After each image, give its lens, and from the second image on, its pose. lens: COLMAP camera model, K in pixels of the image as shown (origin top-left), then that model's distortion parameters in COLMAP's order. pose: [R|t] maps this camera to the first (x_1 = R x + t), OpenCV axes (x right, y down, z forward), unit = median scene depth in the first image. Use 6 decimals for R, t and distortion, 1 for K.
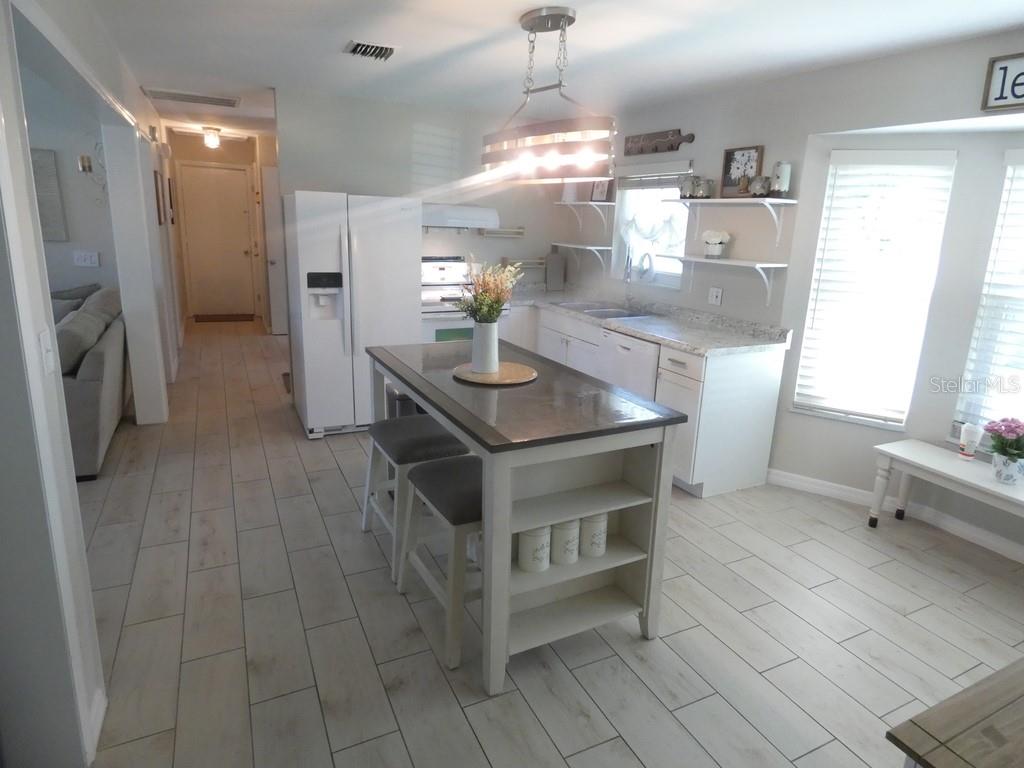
lens RADIAL K [[605.4, 0, 518.0], [0, 605.4, 381.2], [0, 0, 1]] dist [0.004827, 0.000819]
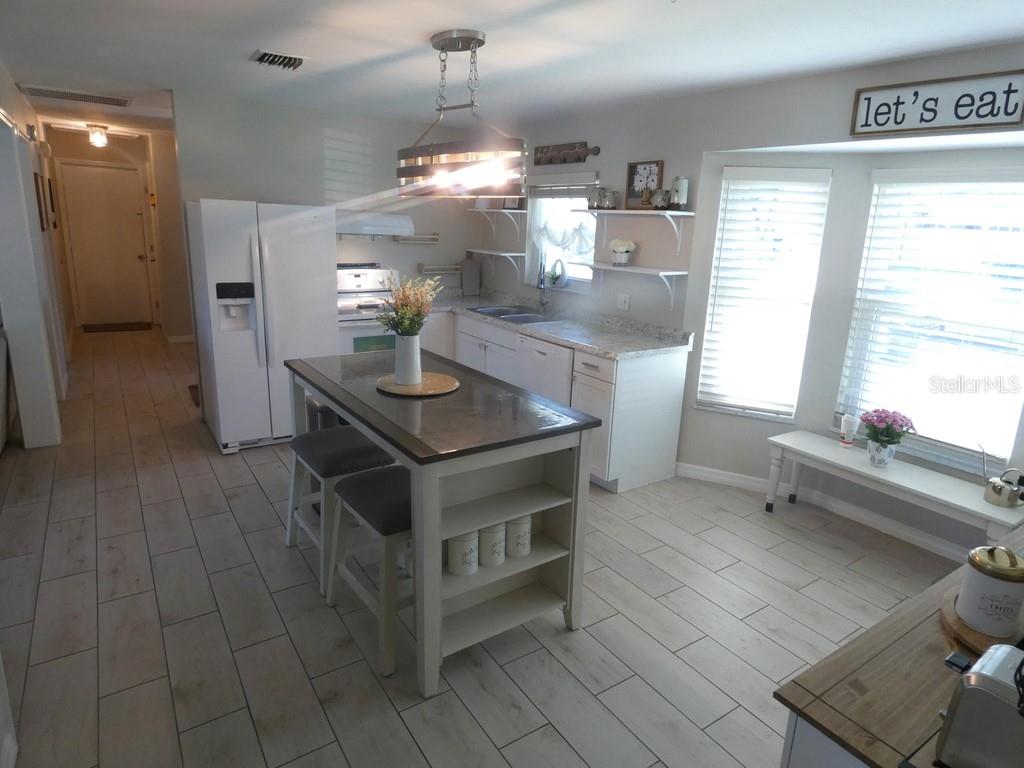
lens RADIAL K [[607.8, 0, 511.1], [0, 607.8, 379.7], [0, 0, 1]] dist [0.025199, -0.000166]
pose [[0.991600, -0.031362, 0.125483, -0.007808], [0.031389, 0.999506, 0.001764, -0.012671], [-0.125476, 0.002190, 0.992094, -0.032459]]
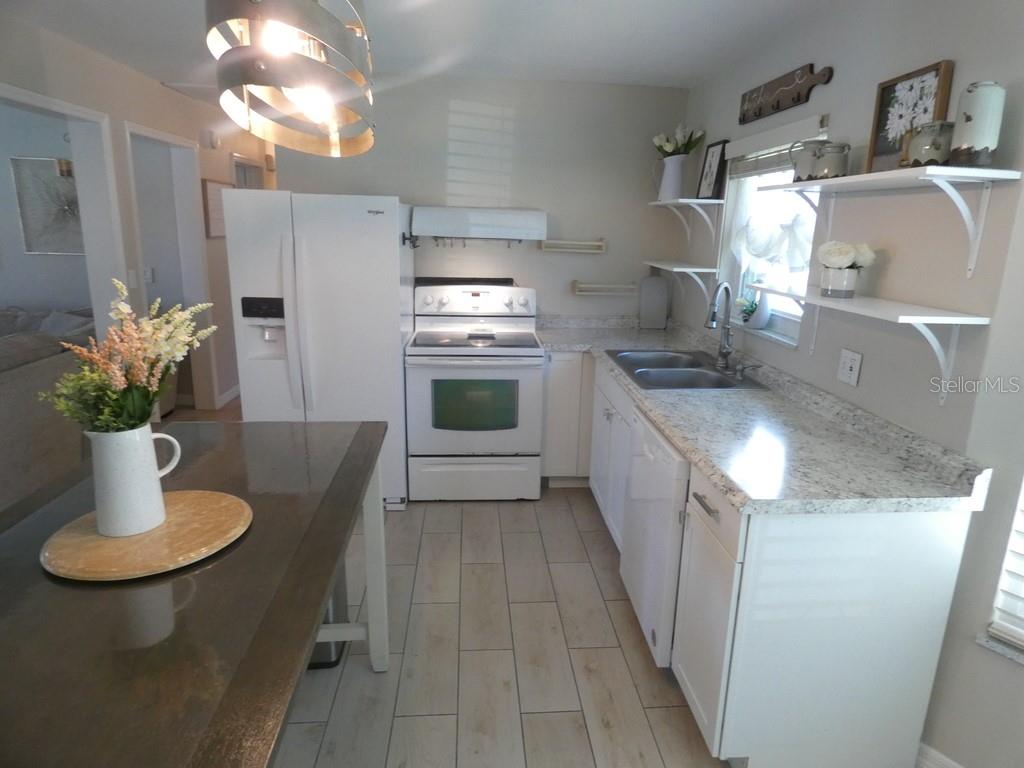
lens RADIAL K [[610.0, 0, 526.9], [0, 610.0, 379.8], [0, 0, 1]] dist [-0.013760, -0.000518]
pose [[0.932749, 0.080197, -0.351495, 0.276583], [-0.090296, 0.995838, -0.012407, -0.107624], [0.349037, 0.043311, 0.936108, 0.454837]]
